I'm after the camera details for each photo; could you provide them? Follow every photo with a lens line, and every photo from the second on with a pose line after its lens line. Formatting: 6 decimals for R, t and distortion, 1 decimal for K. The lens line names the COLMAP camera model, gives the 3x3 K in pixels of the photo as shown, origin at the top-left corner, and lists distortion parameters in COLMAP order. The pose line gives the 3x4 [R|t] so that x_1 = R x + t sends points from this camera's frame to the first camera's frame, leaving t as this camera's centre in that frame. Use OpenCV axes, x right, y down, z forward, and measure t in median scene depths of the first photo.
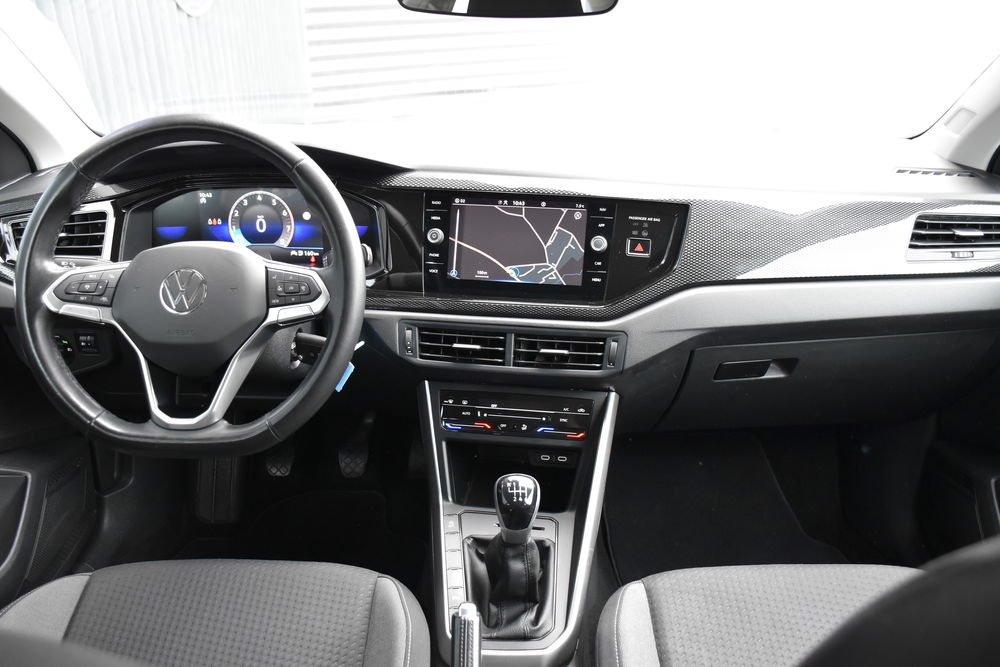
lens RADIAL K [[853.3, 0, 495.6], [0, 853.3, 343.8], [0, 0, 1]] dist [-0.122707, 0.130603]
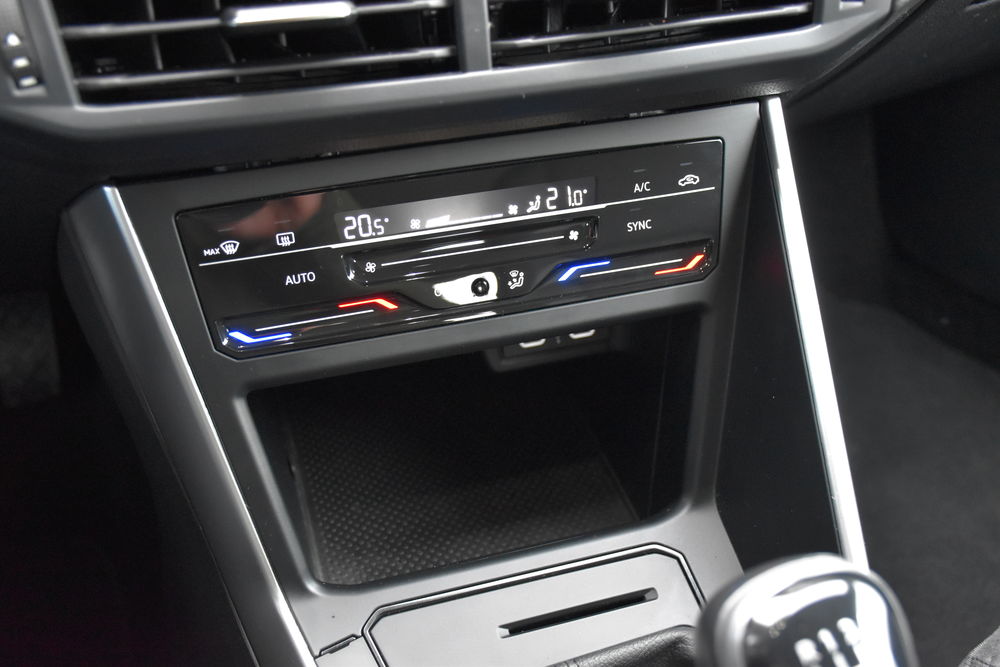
lens RADIAL K [[1091.4, 0, 485.3], [0, 1091.4, 333.3], [0, 0, 1]] dist [-0.015119, 0.004108]
pose [[0.900711, -0.256600, 0.350538, -0.109245], [0.145212, 0.938335, 0.313754, -0.000580], [-0.409431, -0.231699, 0.882429, 0.693186]]
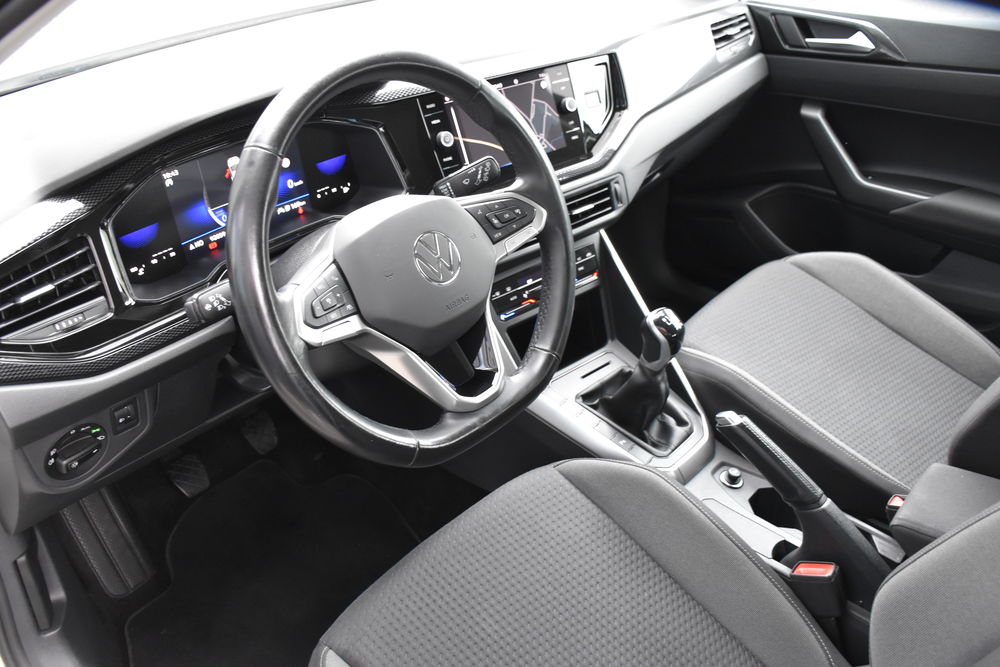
lens RADIAL K [[853.3, 0, 495.6], [0, 853.3, 343.8], [0, 0, 1]] dist [-0.122707, 0.130603]
pose [[0.663905, -0.418589, 0.619689, -0.735849], [0.314433, 0.908106, 0.276542, -0.166471], [-0.678500, 0.011253, 0.734514, 0.262387]]
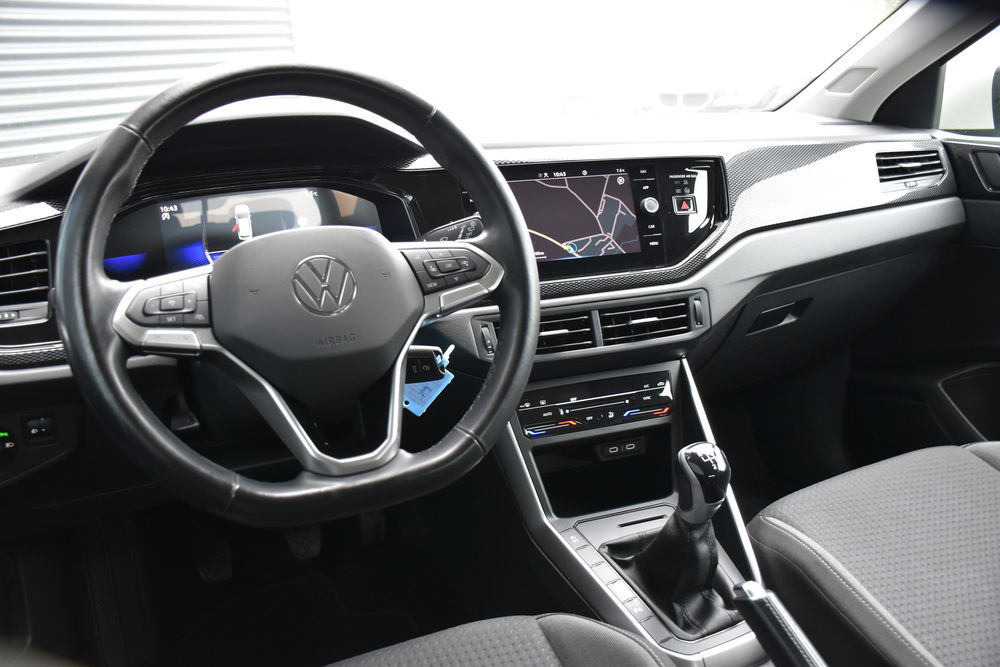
lens RADIAL K [[853.3, 0, 495.6], [0, 853.3, 343.8], [0, 0, 1]] dist [-0.122707, 0.130603]
pose [[0.891468, -0.166745, 0.421284, -0.452622], [0.205670, 0.977427, -0.048345, 0.043443], [-0.403713, 0.129744, 0.905639, 0.225041]]
